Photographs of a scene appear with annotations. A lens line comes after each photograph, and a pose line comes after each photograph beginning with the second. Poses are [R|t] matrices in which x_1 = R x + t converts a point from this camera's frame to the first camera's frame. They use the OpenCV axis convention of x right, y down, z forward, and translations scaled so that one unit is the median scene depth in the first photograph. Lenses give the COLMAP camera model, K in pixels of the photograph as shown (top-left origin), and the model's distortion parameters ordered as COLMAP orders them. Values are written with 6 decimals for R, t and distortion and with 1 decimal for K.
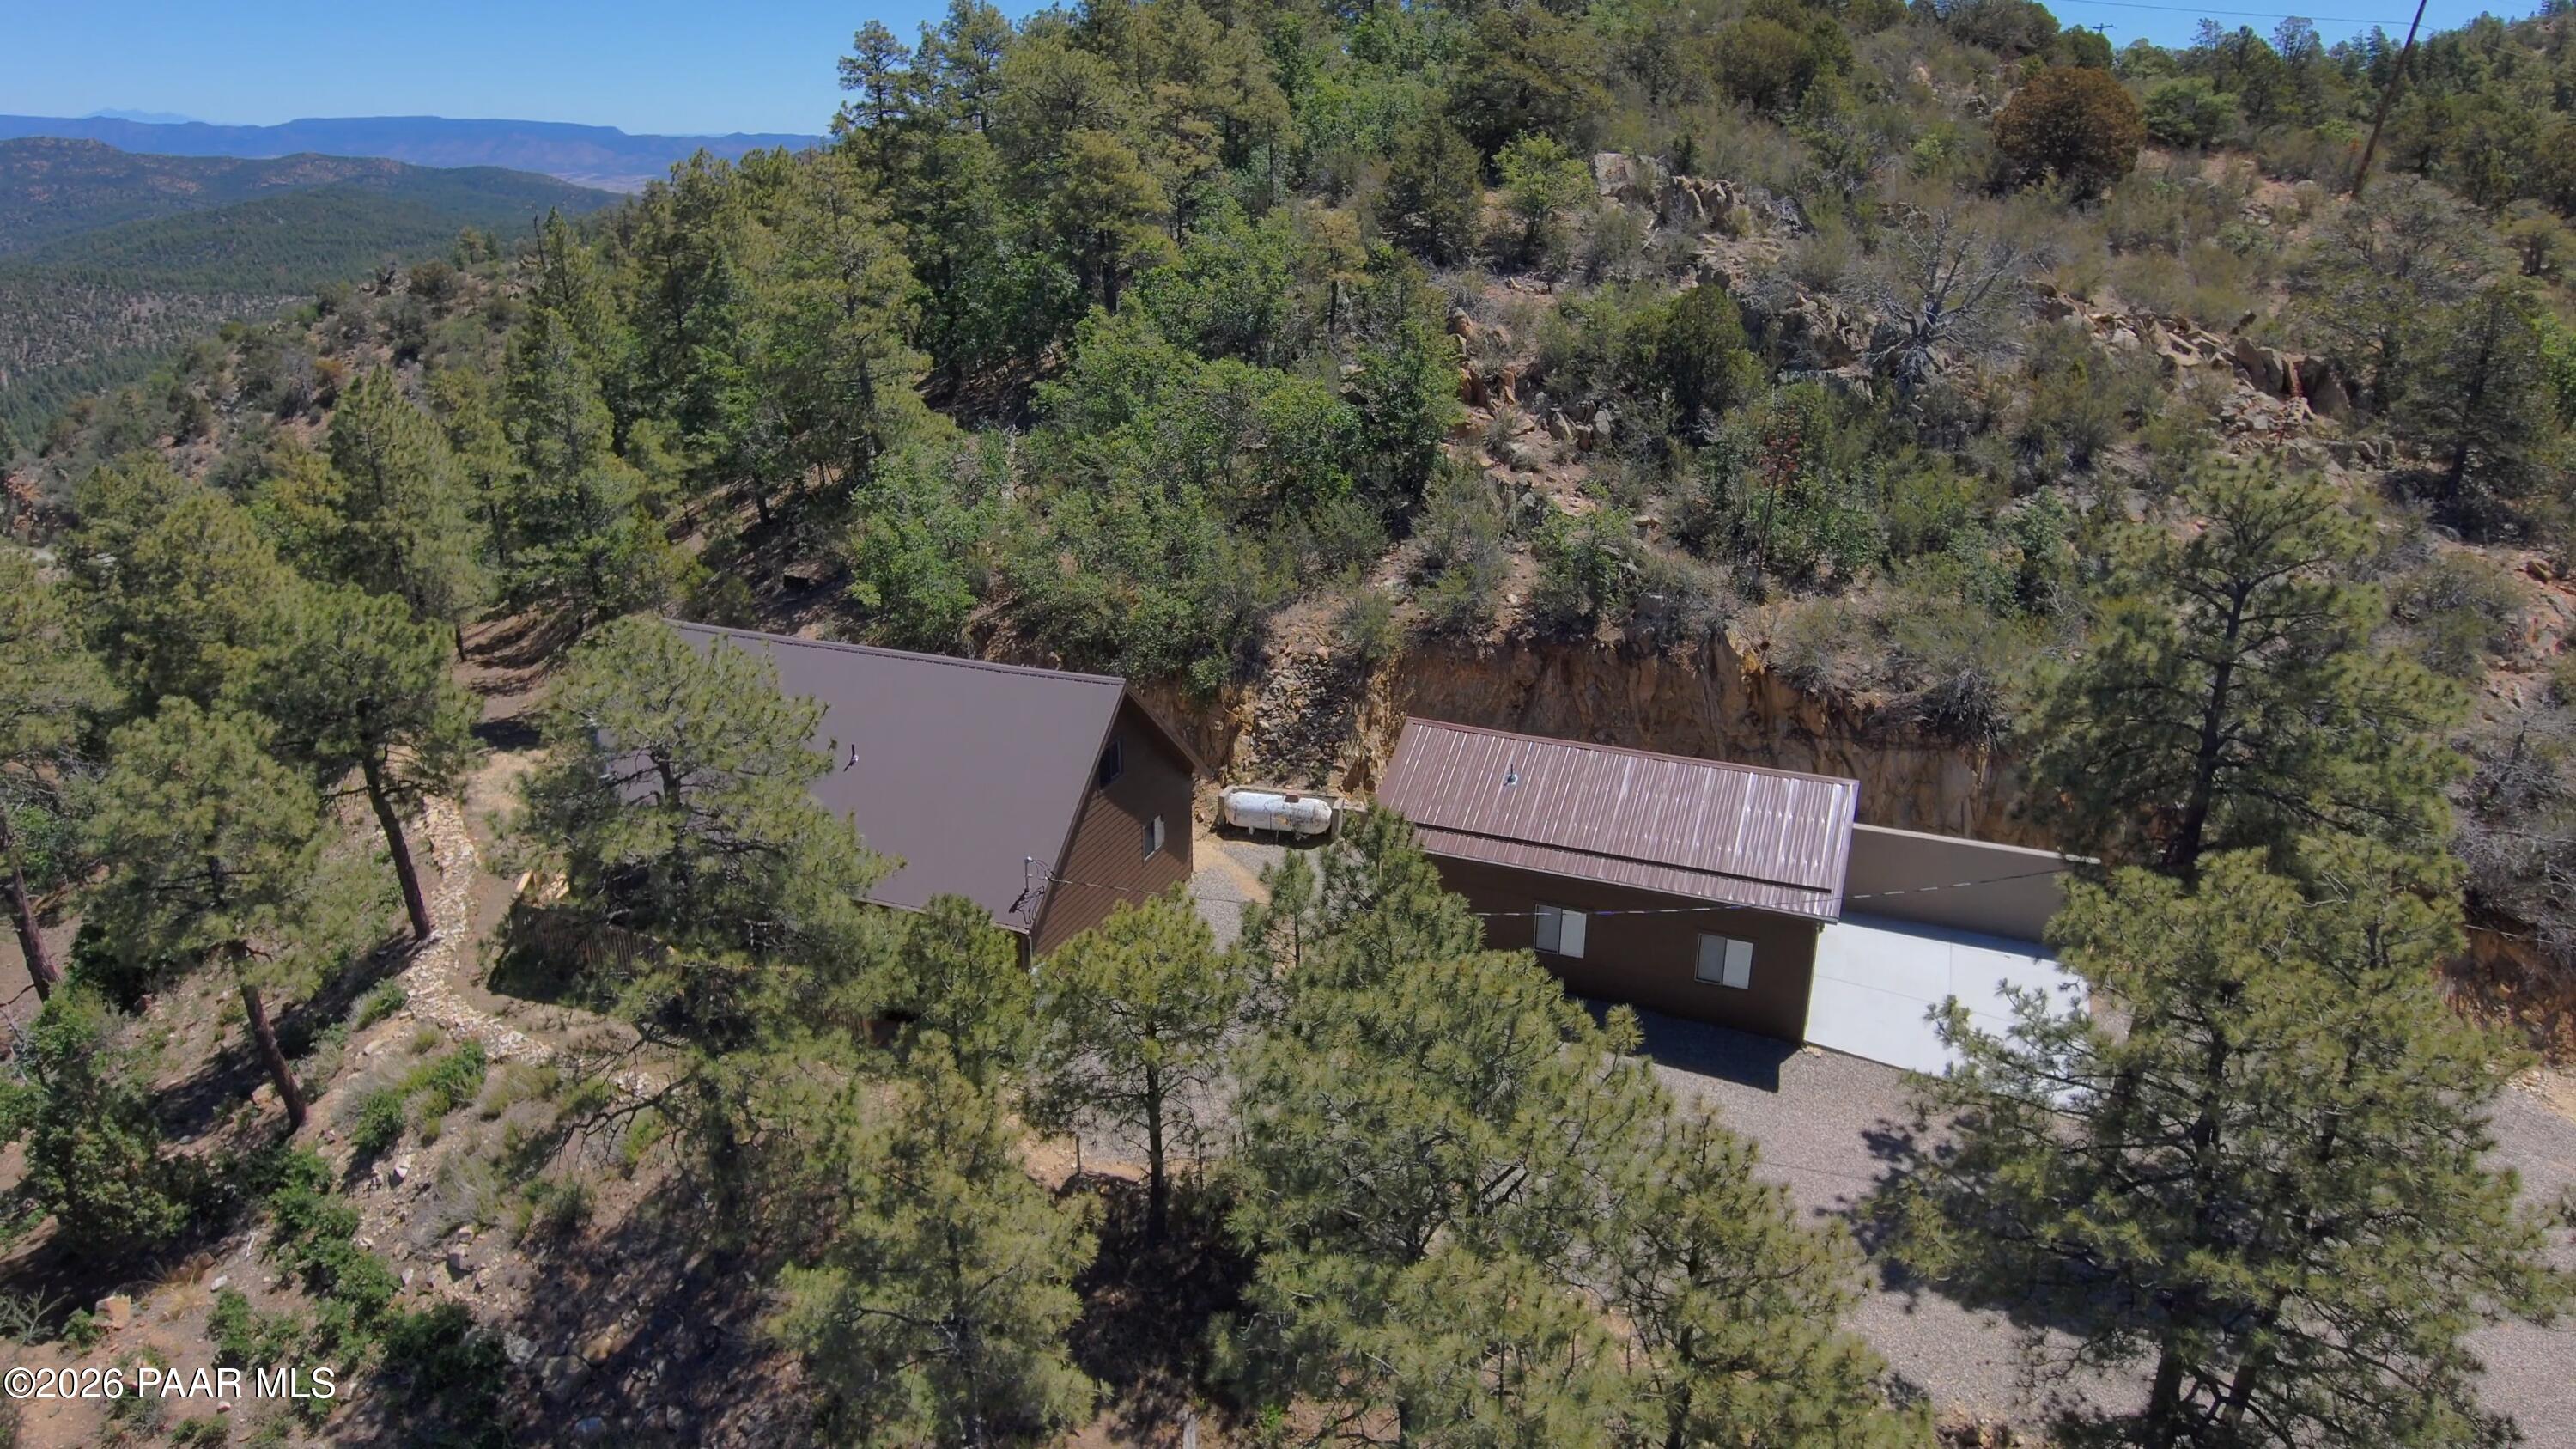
lens RADIAL K [[1623.6, 0, 1296.6], [0, 1623.6, 689.4], [0, 0, 1]] dist [-0.004438, 0.001079]
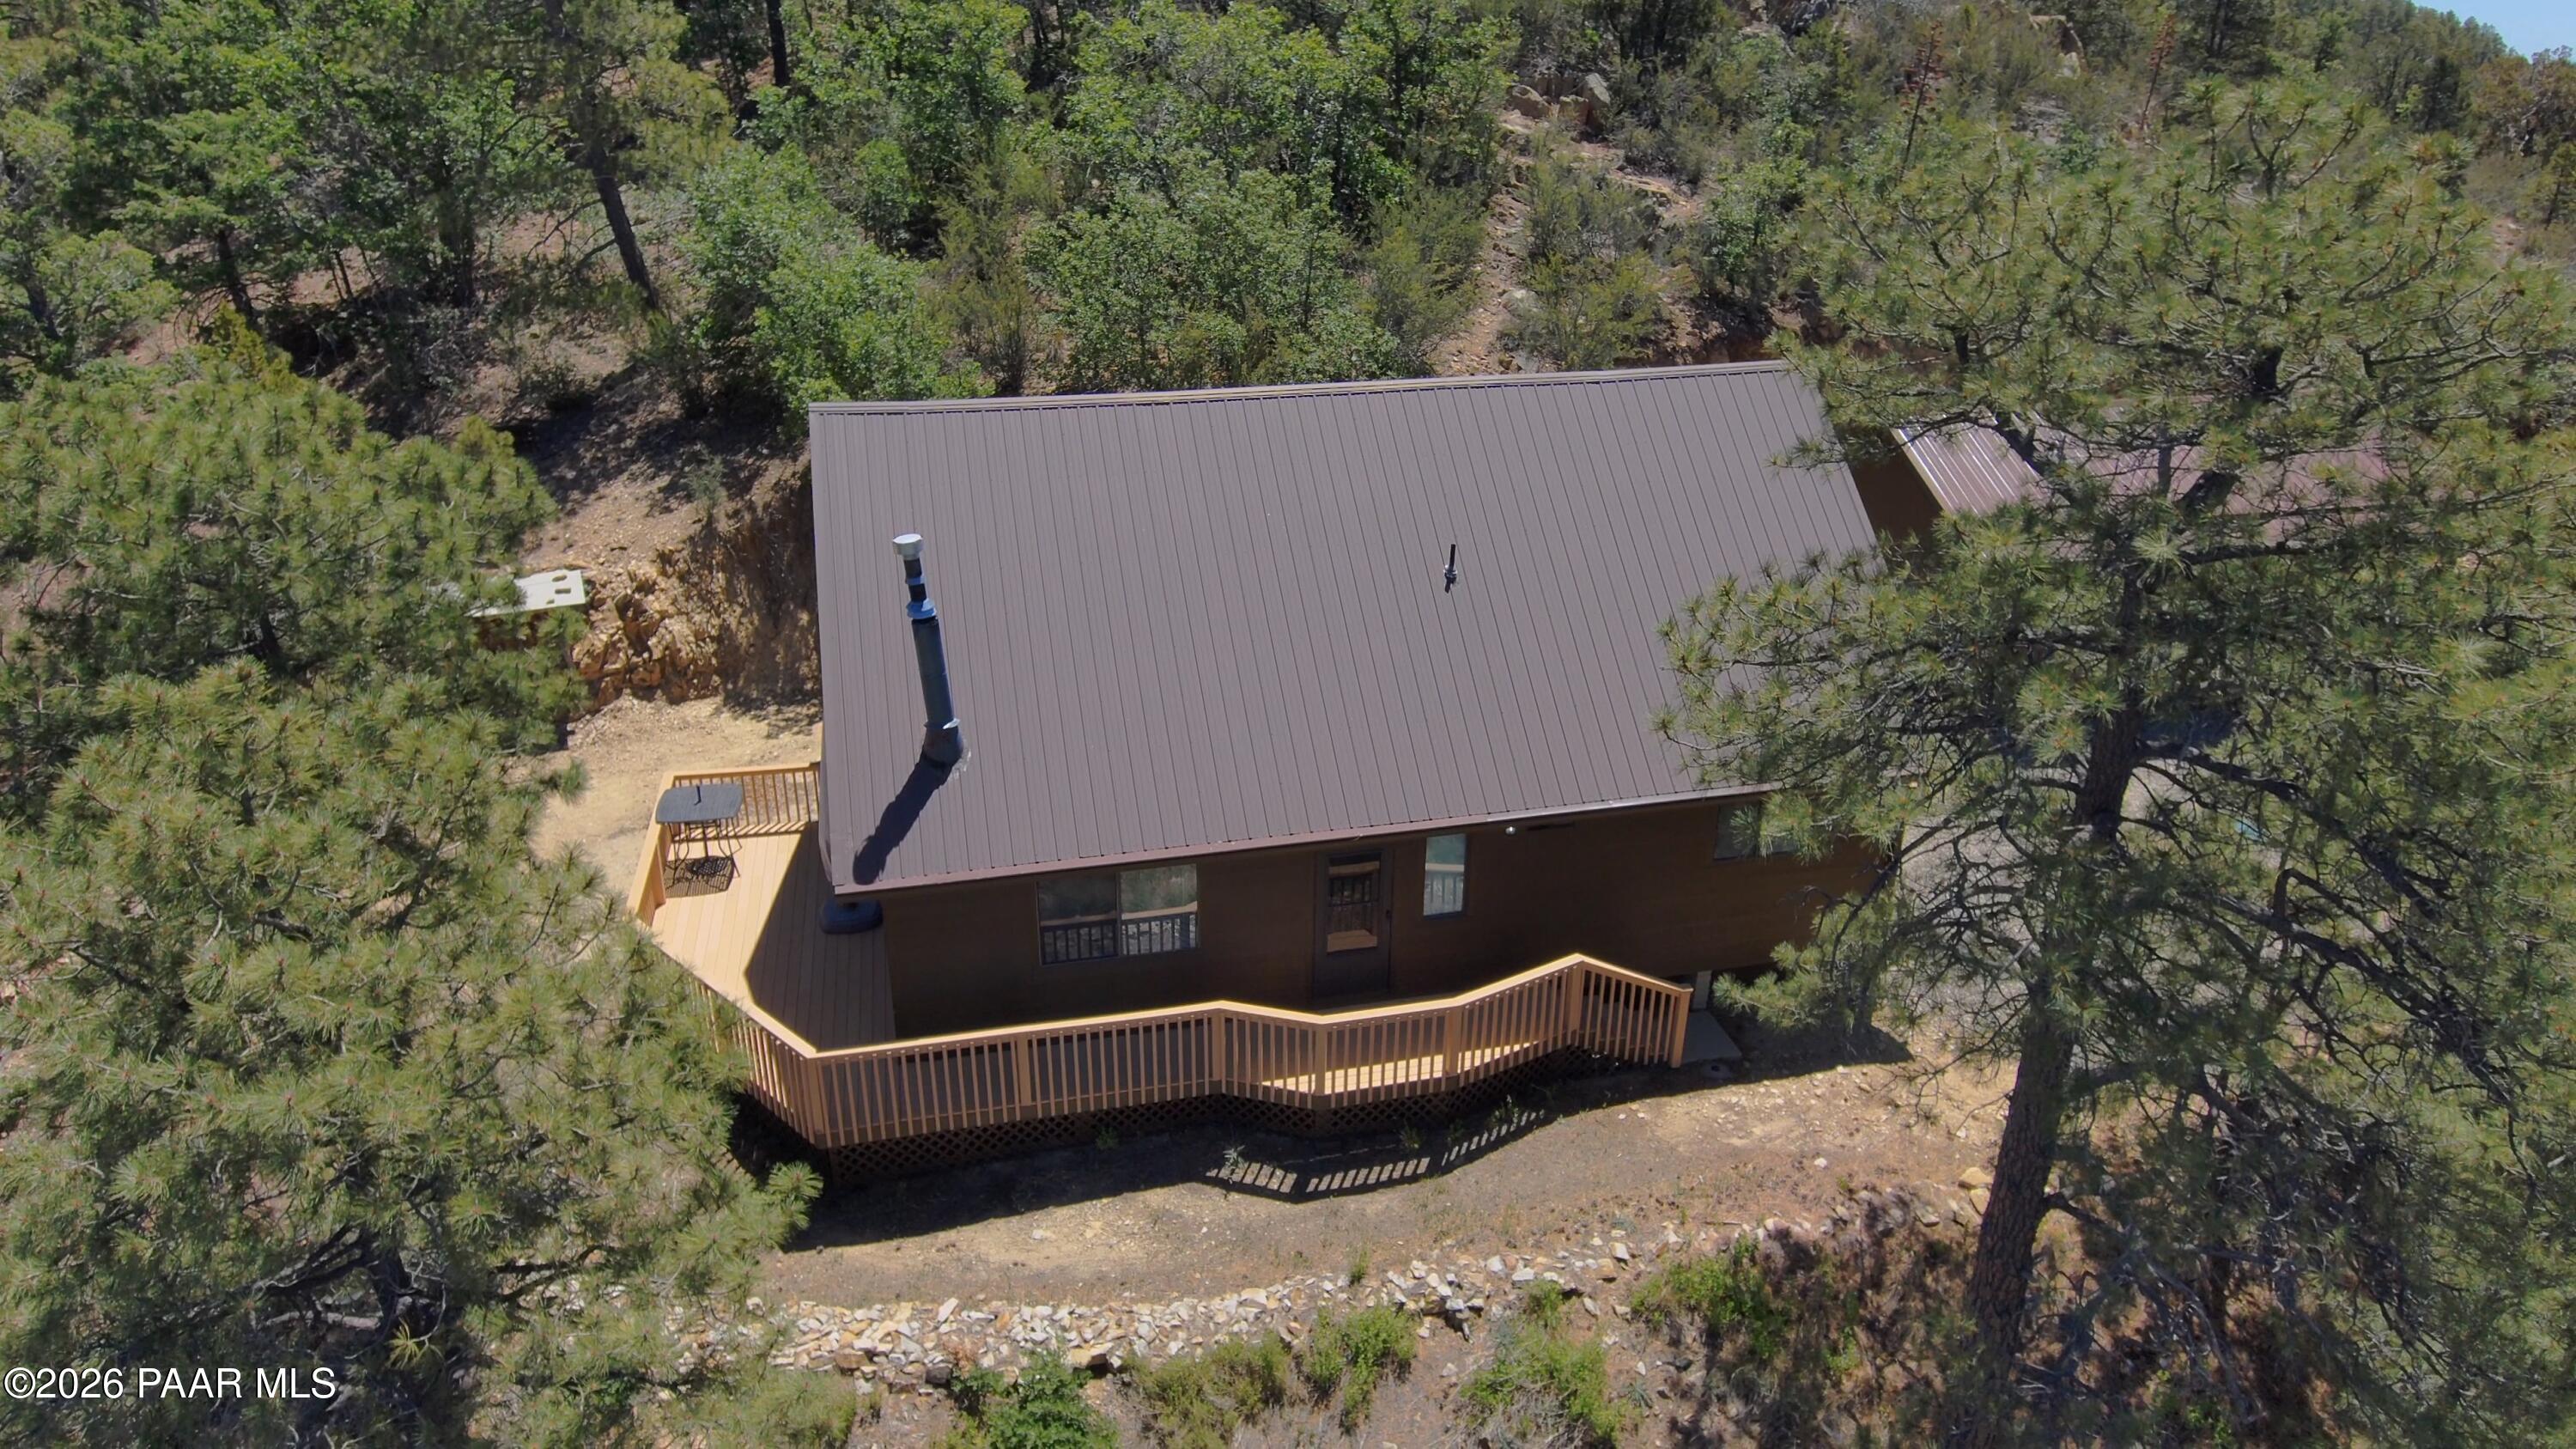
lens RADIAL K [[1623.6, 0, 1296.6], [0, 1623.6, 689.4], [0, 0, 1]] dist [-0.004438, 0.001079]
pose [[0.823690, -0.211140, 0.526265, -0.466713], [0.180366, 0.977446, 0.109855, 0.009718], [-0.537591, 0.004434, 0.843194, 0.443619]]
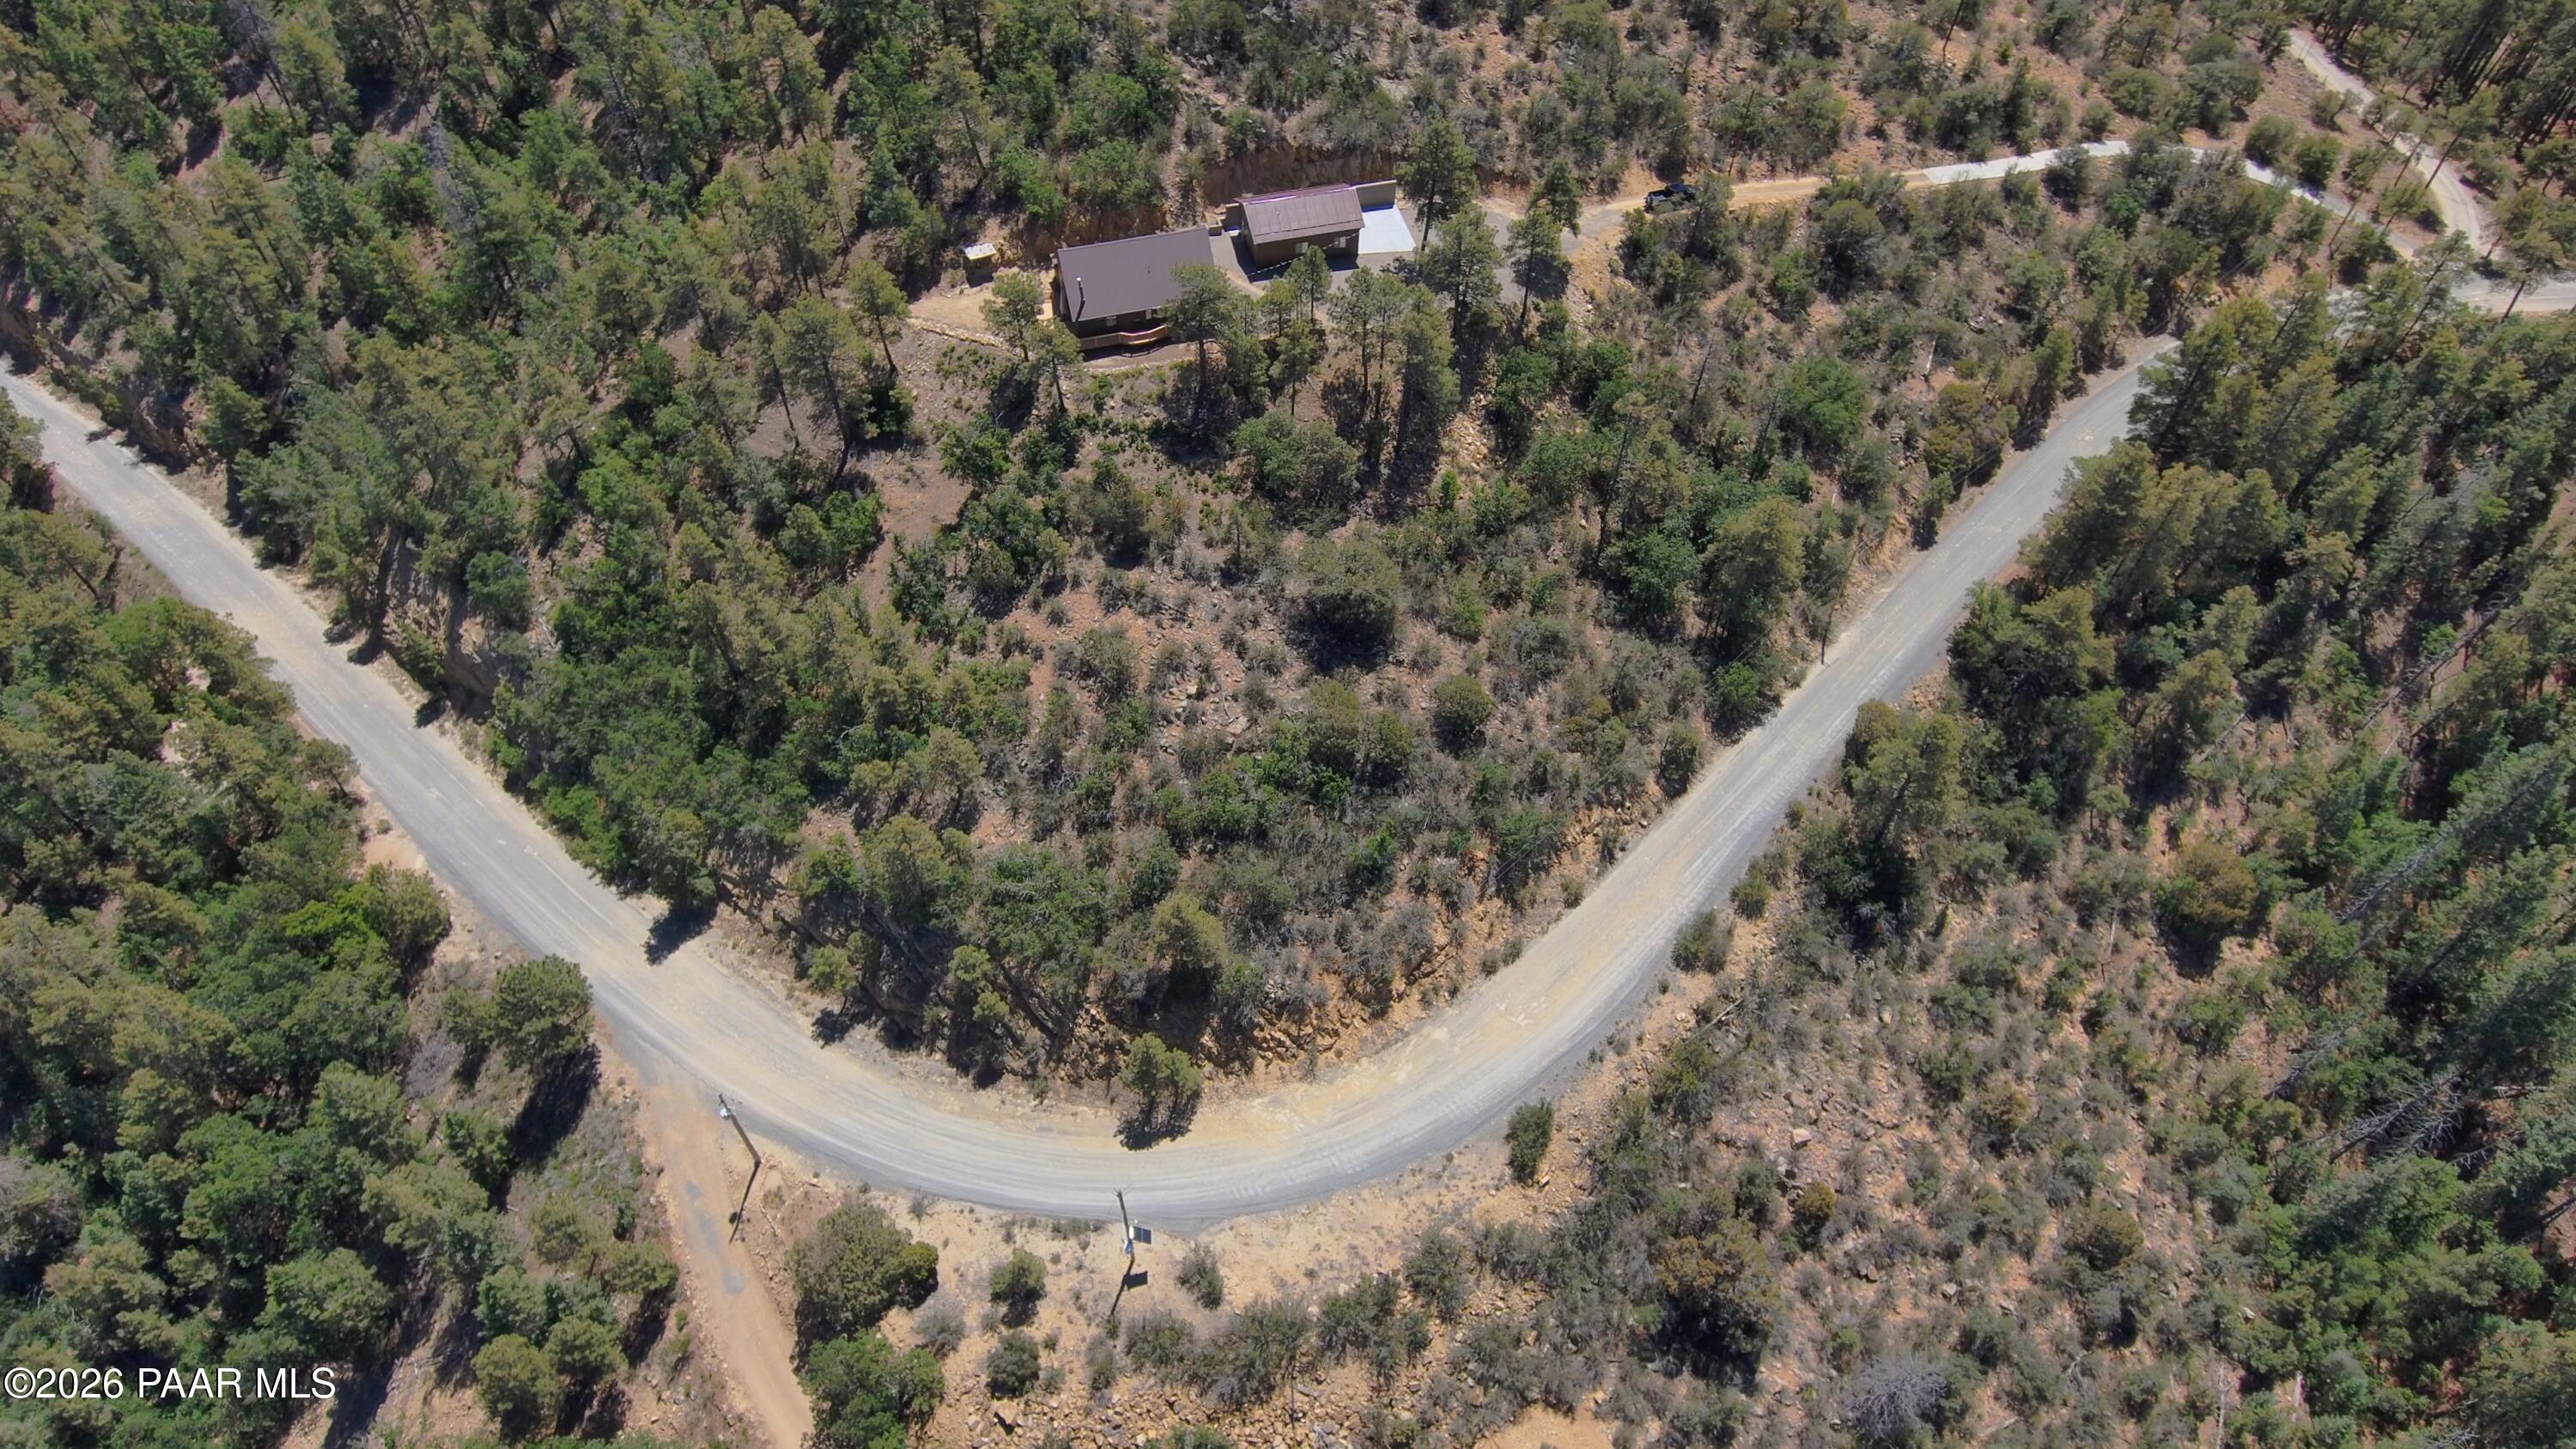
lens RADIAL K [[1652.2, 0, 1292.6], [0, 1652.2, 701.9], [0, 0, 1]] dist [-0.005466, -0.003181]
pose [[0.790447, -0.464253, 0.399579, -1.563848], [0.182689, 0.801333, 0.569640, -0.998493], [-0.584653, -0.377271, 0.718225, -1.826163]]
